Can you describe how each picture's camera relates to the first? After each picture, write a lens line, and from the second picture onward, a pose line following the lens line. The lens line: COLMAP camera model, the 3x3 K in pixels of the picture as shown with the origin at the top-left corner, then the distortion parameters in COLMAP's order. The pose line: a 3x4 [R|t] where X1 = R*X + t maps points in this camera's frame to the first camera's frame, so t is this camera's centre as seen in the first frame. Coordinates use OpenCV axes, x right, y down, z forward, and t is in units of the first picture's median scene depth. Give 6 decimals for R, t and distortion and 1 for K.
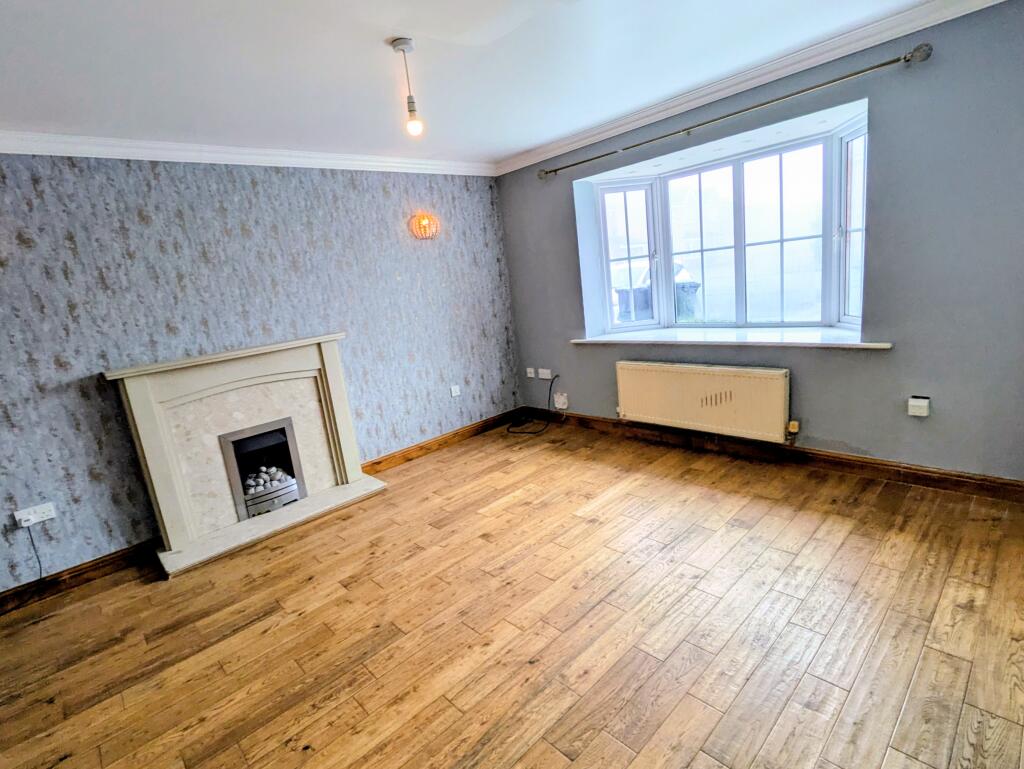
lens RADIAL K [[511.6, 0, 504.6], [0, 511.6, 383.8], [0, 0, 1]] dist [0.002961, -0.000447]
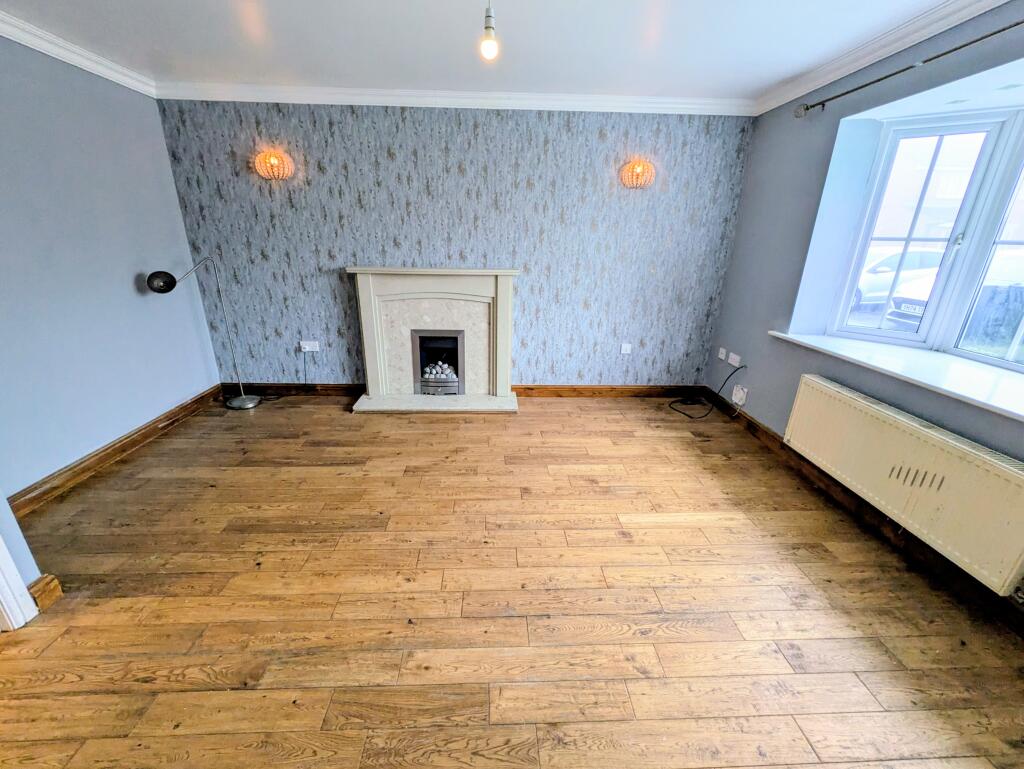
lens RADIAL K [[414.9, 0, 506.1], [0, 414.9, 382.9], [0, 0, 1]] dist [0.000521, -0.000146]
pose [[0.750497, 0.338267, -0.567741, 0.284441], [-0.238734, 0.939832, 0.244381, -0.088604], [0.616247, -0.047868, 0.786097, 0.269925]]
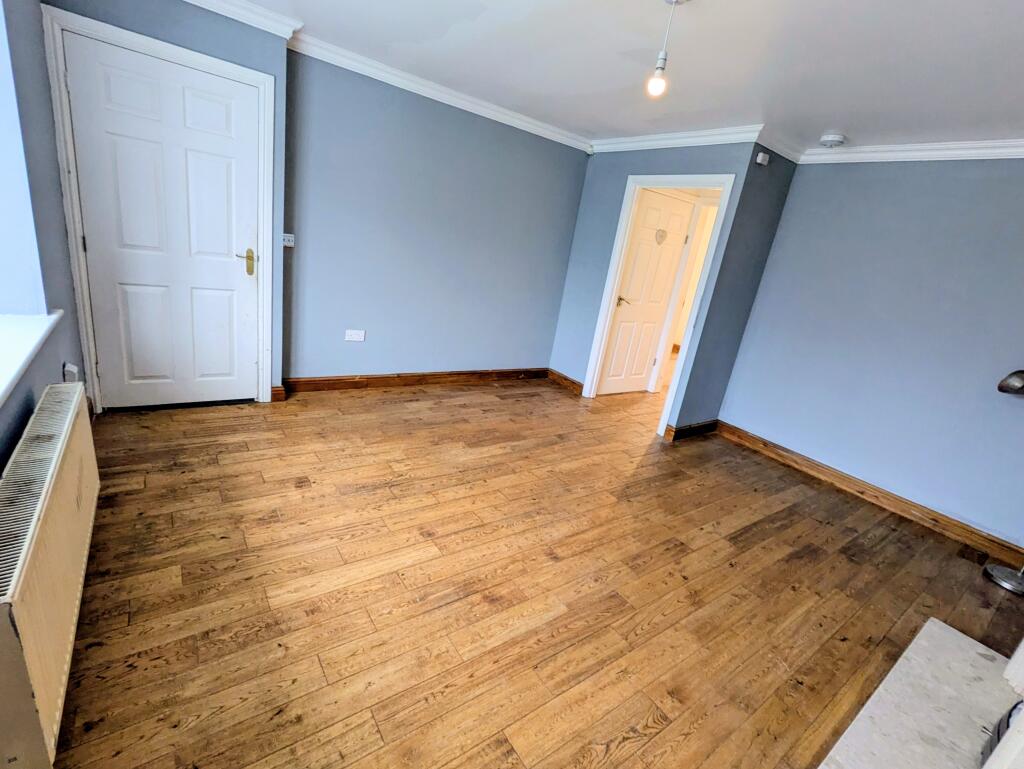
lens RADIAL K [[456.2, 0, 512.0], [0, 456.2, 384.5], [0, 0, 1]] dist [0.003713, 0.000255]
pose [[-0.992859, -0.070047, 0.096558, -0.018028], [-0.015034, 0.876464, 0.481232, -0.263019], [-0.118339, 0.476345, -0.871259, 1.285131]]
